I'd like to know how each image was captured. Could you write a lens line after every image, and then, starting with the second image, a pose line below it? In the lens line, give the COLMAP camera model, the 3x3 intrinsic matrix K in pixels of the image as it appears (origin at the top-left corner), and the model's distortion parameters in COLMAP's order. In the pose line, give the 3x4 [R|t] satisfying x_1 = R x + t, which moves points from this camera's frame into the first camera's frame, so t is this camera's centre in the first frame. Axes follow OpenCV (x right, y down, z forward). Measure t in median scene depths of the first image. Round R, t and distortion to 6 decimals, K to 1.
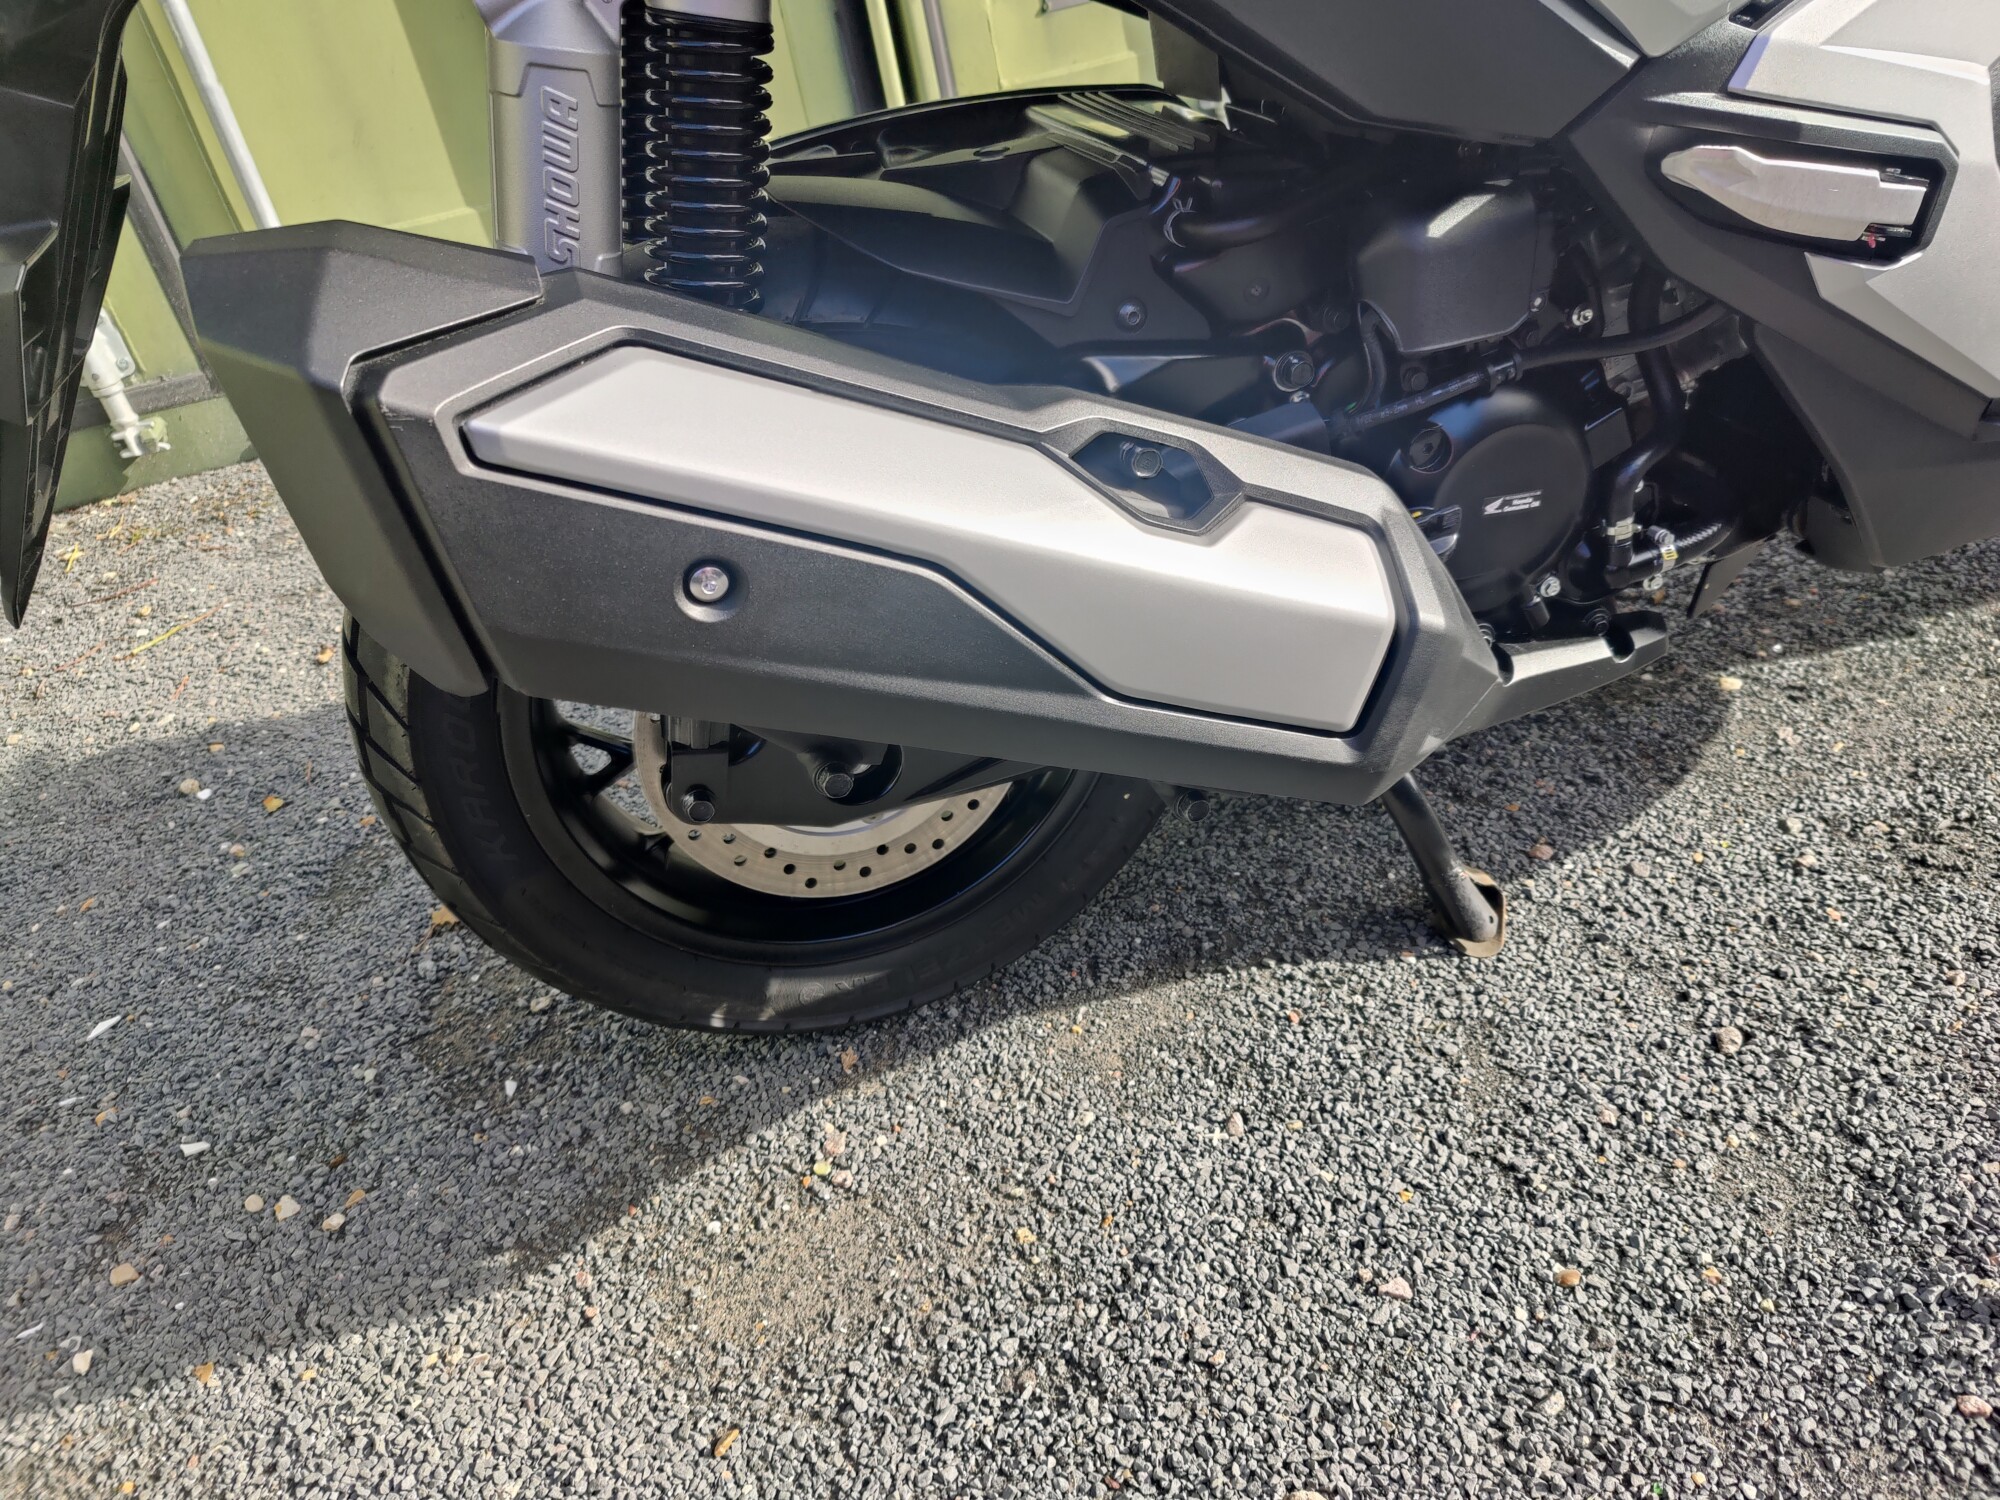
lens RADIAL K [[1400.3, 0, 1006.7], [0, 1400.3, 742.9], [0, 0, 1]] dist [0.041630, -0.058207]
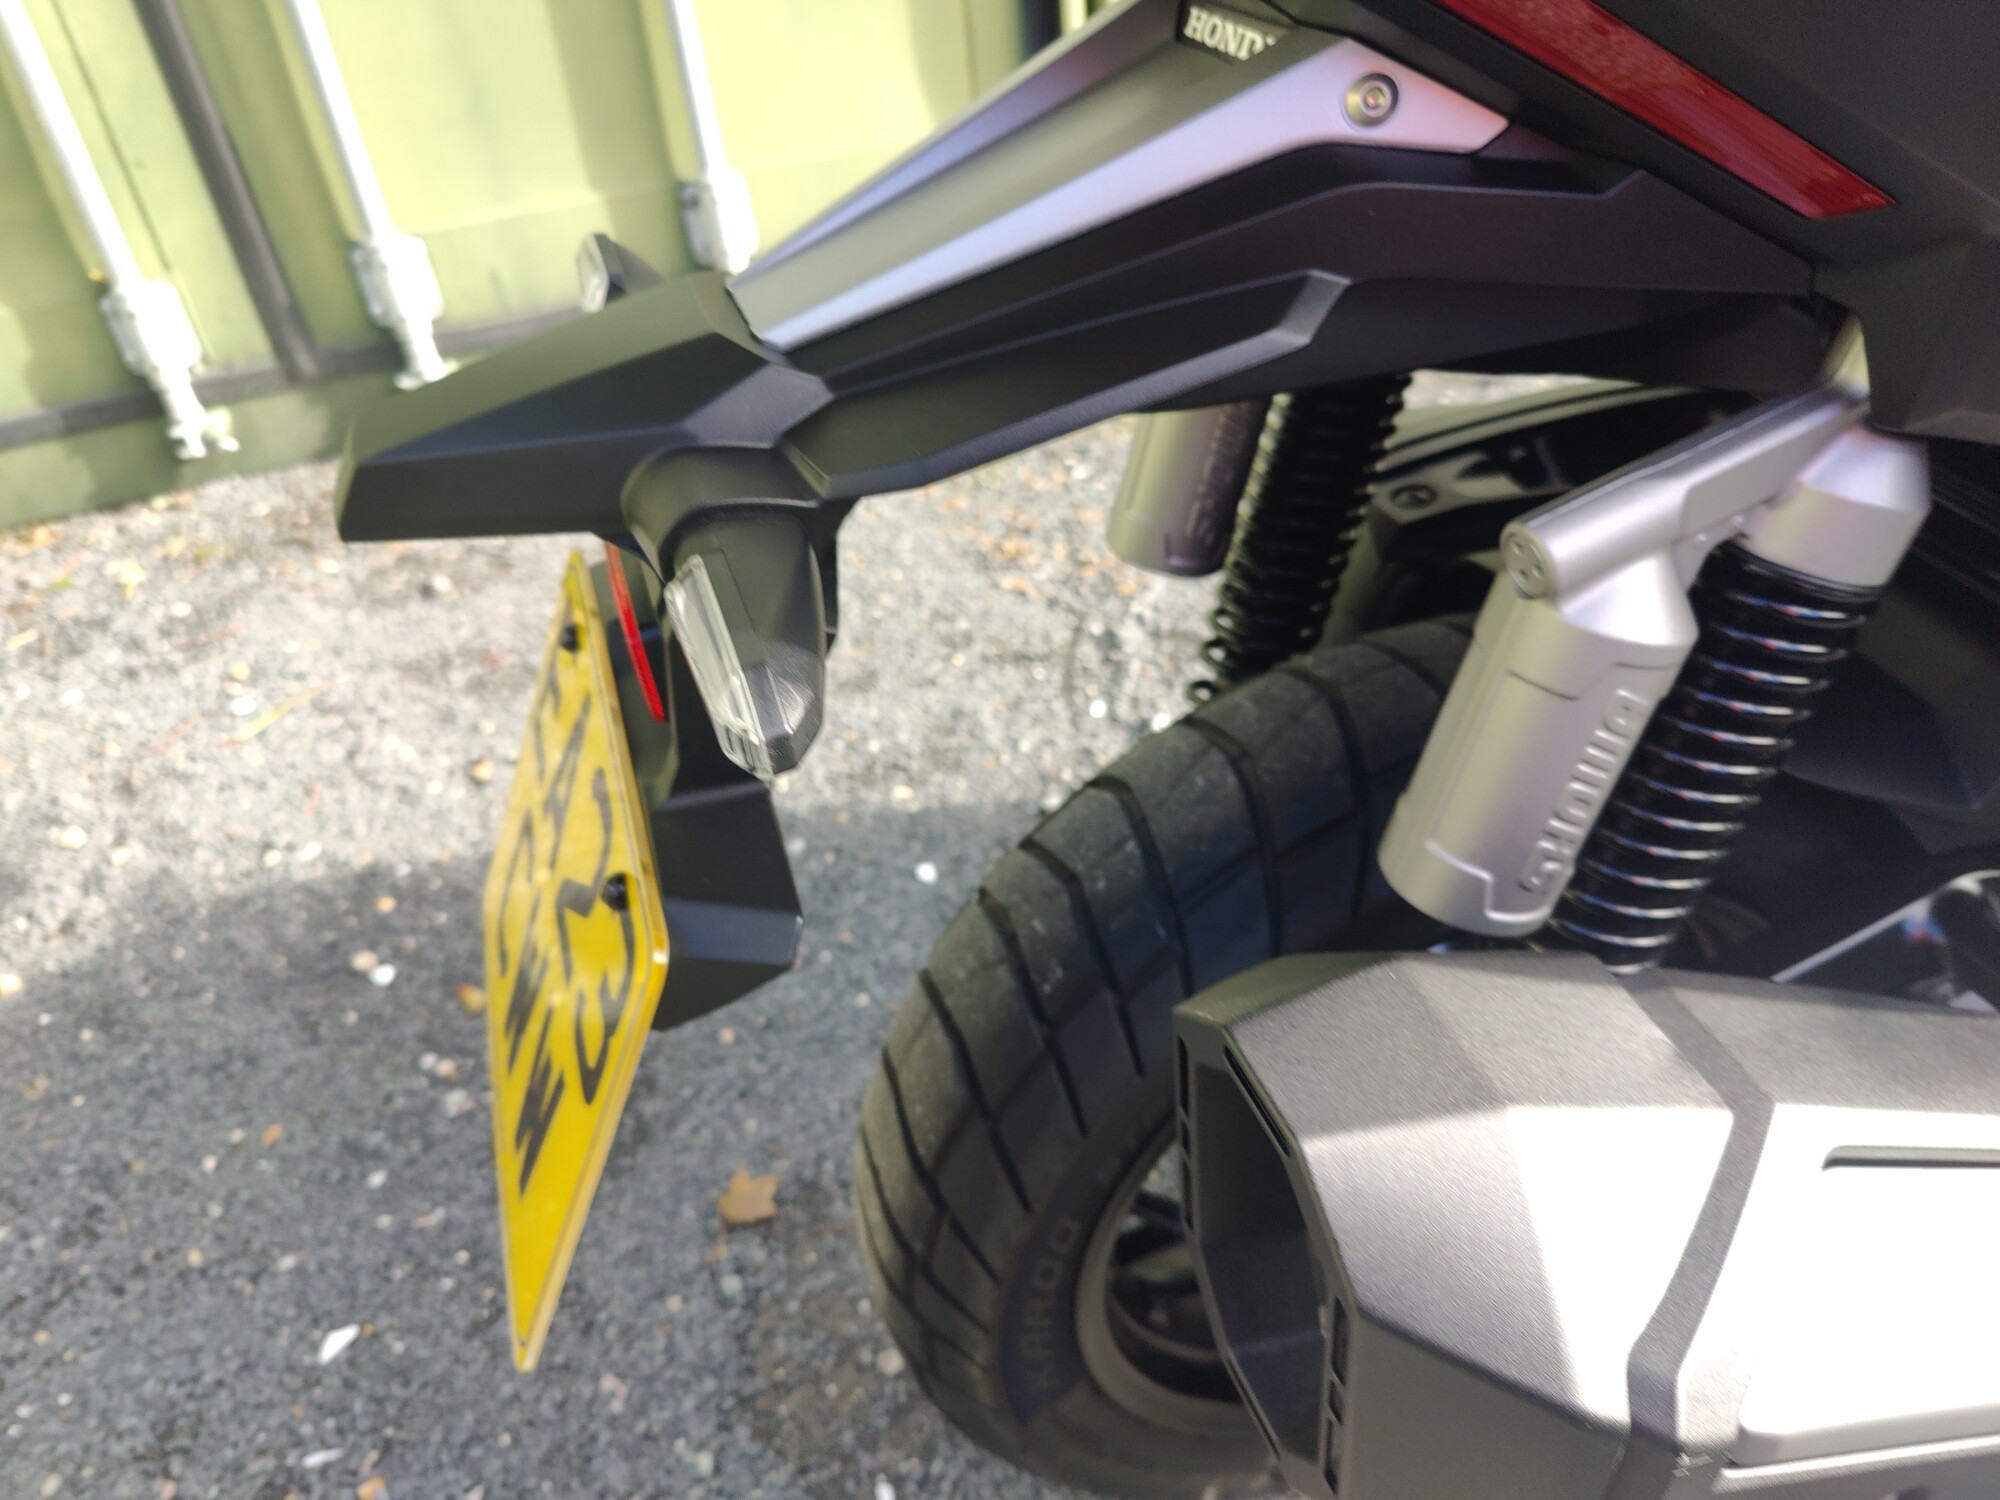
lens RADIAL K [[1400.3, 0, 994.7], [0, 1400.3, 751.9], [0, 0, 1]] dist [0.041630, -0.058207]
pose [[0.996520, 0.062091, 0.055611, -0.318721], [-0.065799, 0.995545, 0.067537, -0.222615], [-0.051169, -0.070961, 0.996166, 0.176043]]
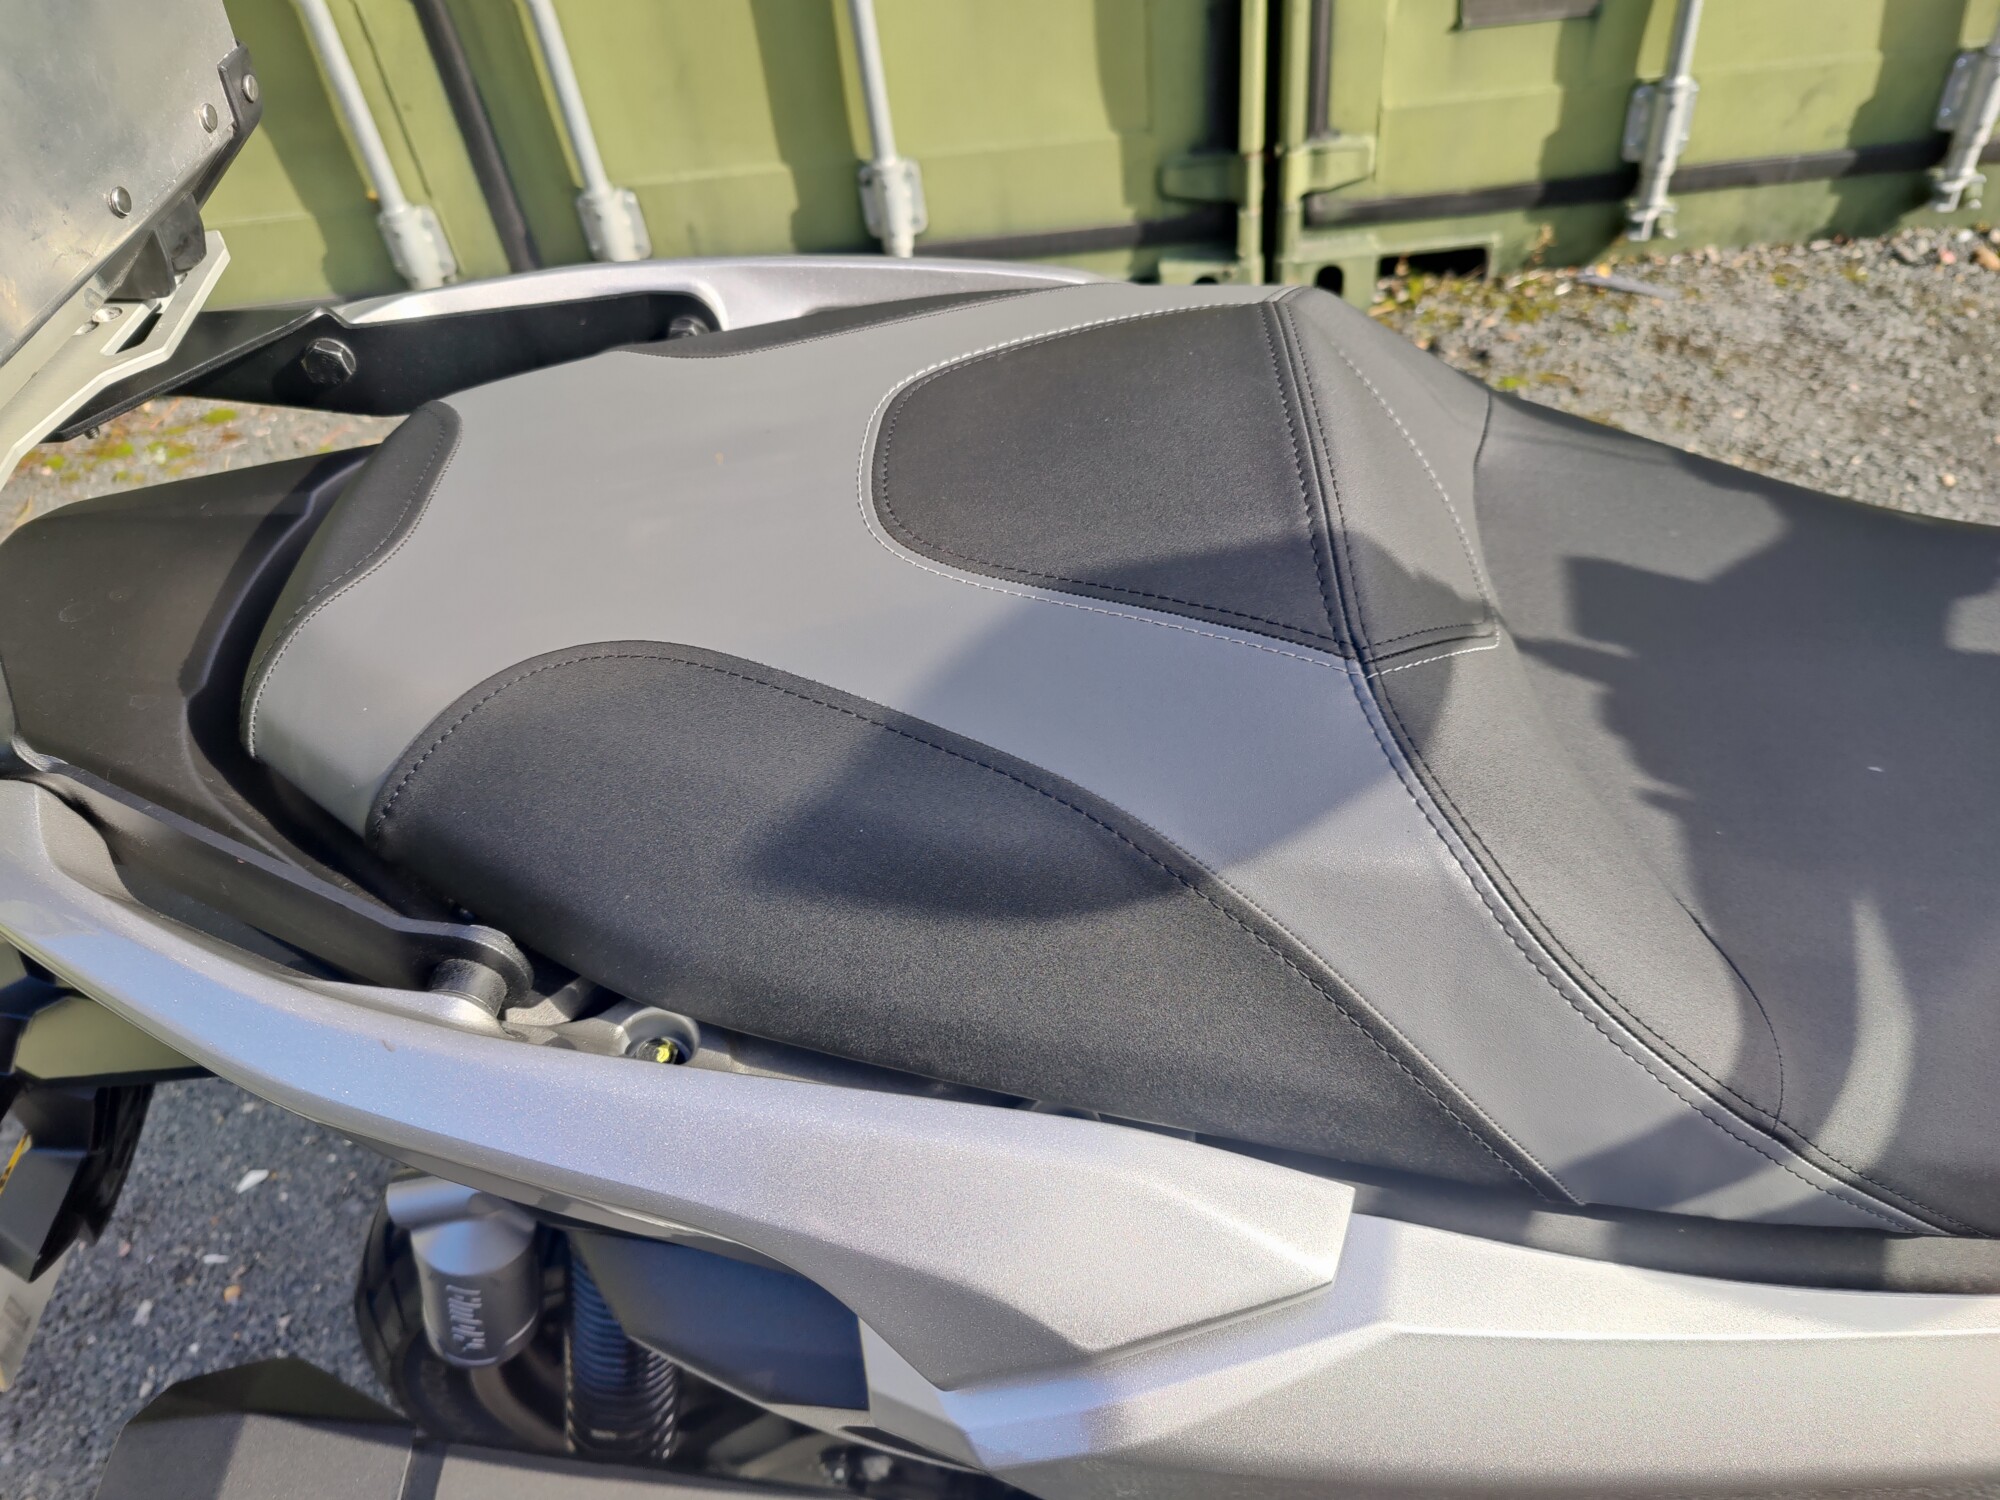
lens RADIAL K [[1400.3, 0, 1001.1], [0, 1400.3, 753.6], [0, 0, 1]] dist [0.041630, -0.058207]
pose [[0.944553, 0.277617, -0.175354, 0.063715], [-0.225284, 0.936417, 0.269016, -0.589111], [0.238888, -0.214595, 0.947038, 0.099300]]
